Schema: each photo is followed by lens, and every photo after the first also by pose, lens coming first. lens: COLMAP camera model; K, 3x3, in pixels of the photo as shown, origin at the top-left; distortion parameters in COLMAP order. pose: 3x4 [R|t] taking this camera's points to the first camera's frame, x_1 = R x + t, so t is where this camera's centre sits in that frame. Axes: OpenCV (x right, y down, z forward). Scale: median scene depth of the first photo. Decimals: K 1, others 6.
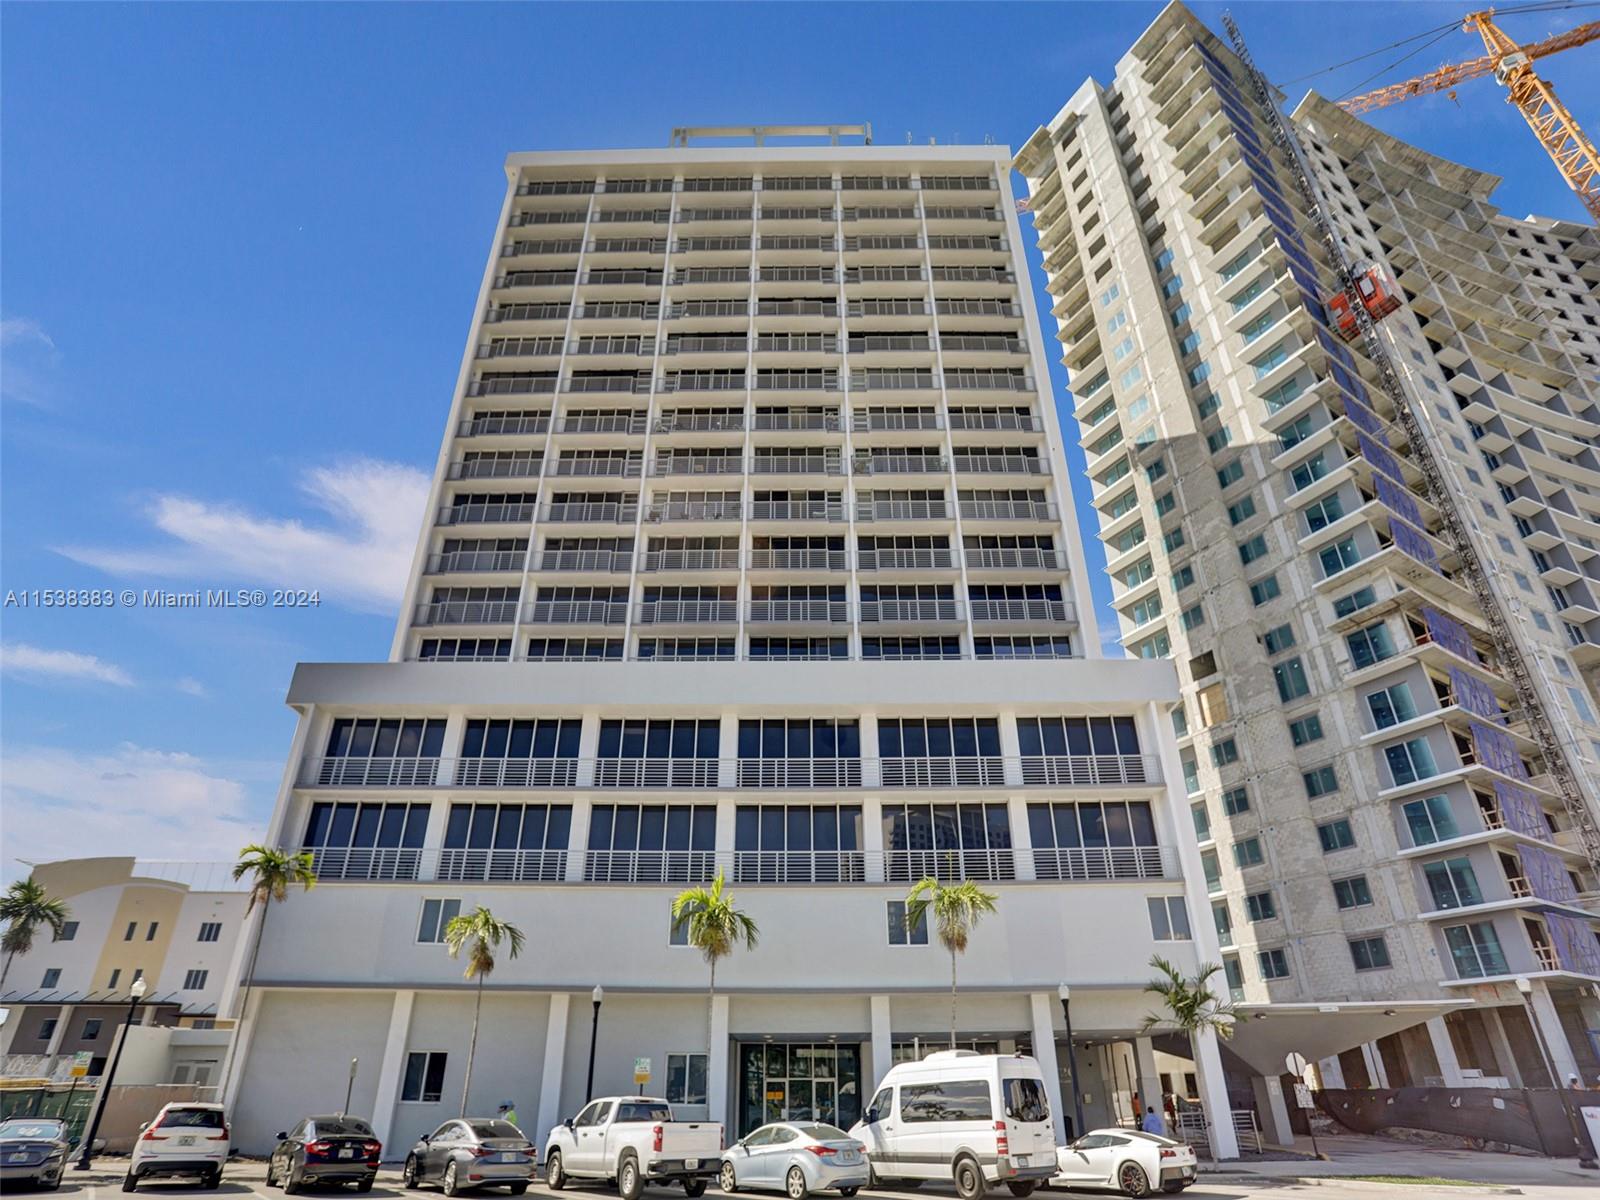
lens RADIAL K [[793.3, 0, 797.3], [0, 793.3, 583.3], [0, 0, 1]] dist [-0.066165, 0.029279]
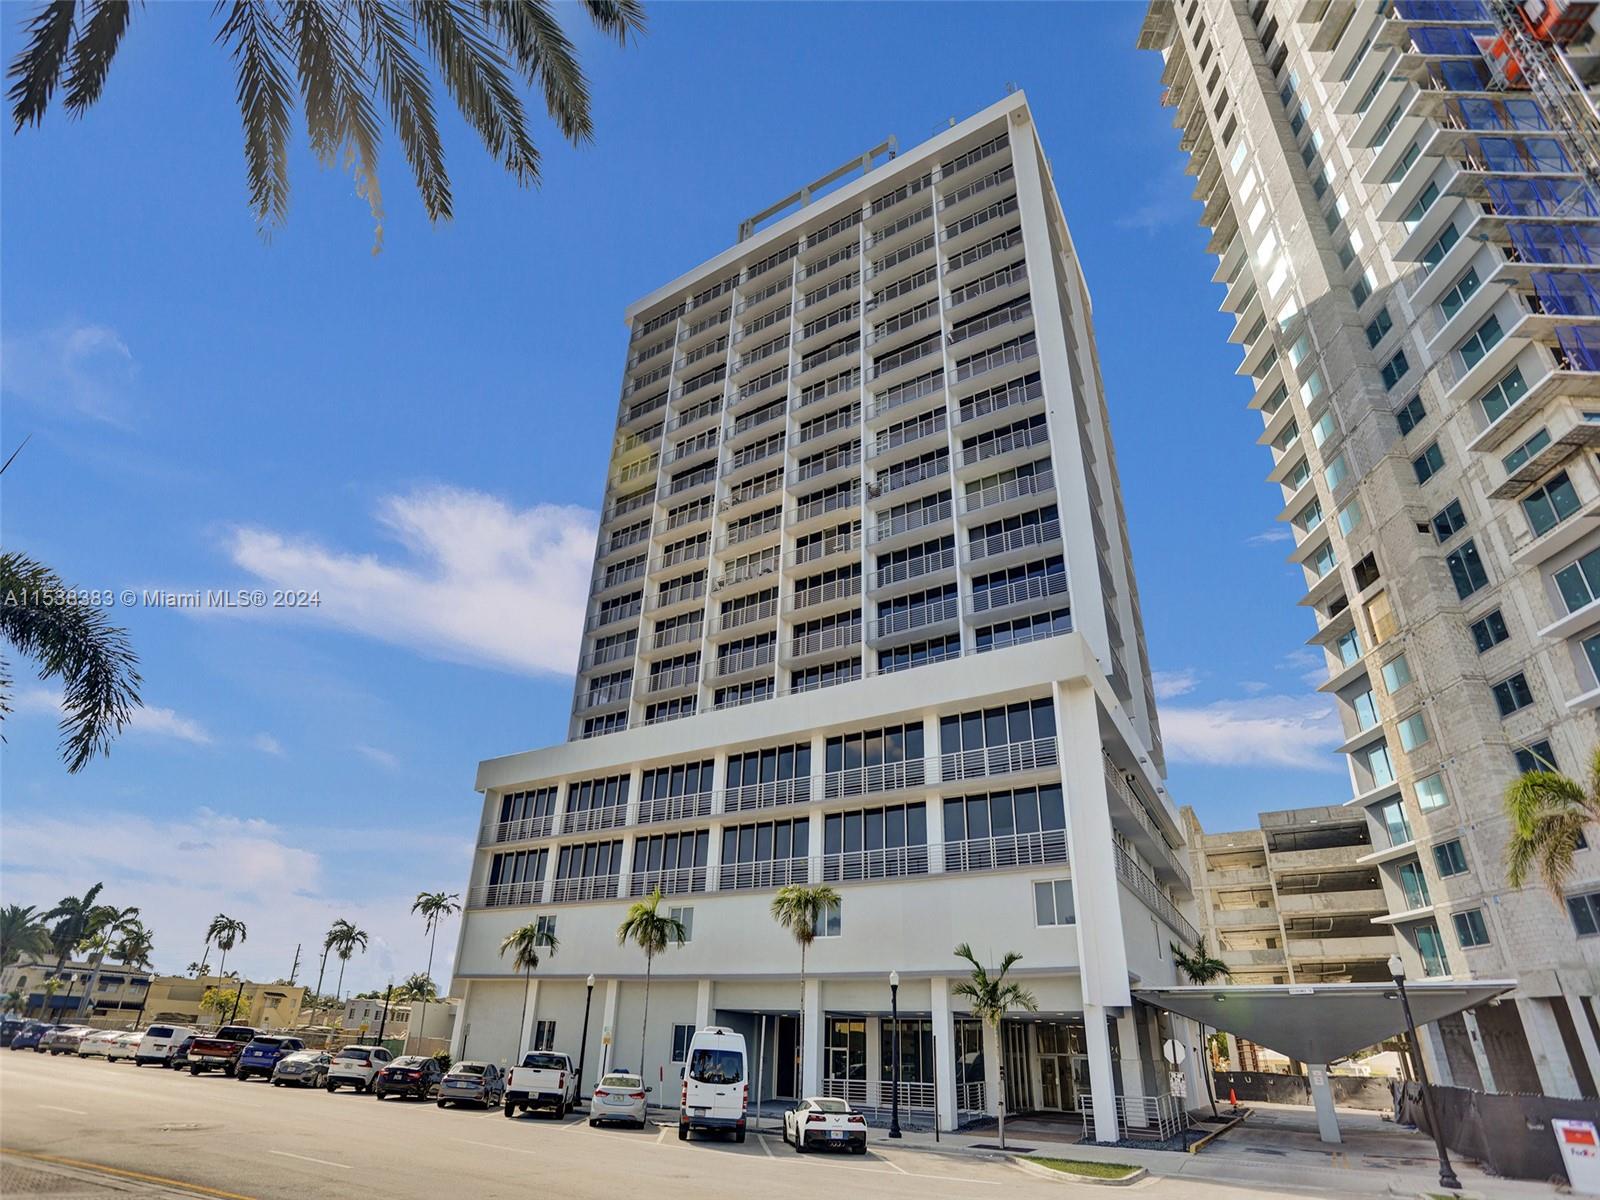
lens RADIAL K [[743.8, 0, 743.3], [0, 743.8, 596.9], [0, 0, 1]] dist [-0.054697, 0.023289]
pose [[0.852148, -0.248301, -0.460642, 0.362981], [0.255471, 0.965629, -0.047906, -0.002907], [0.456704, -0.076858, 0.886292, 0.003926]]
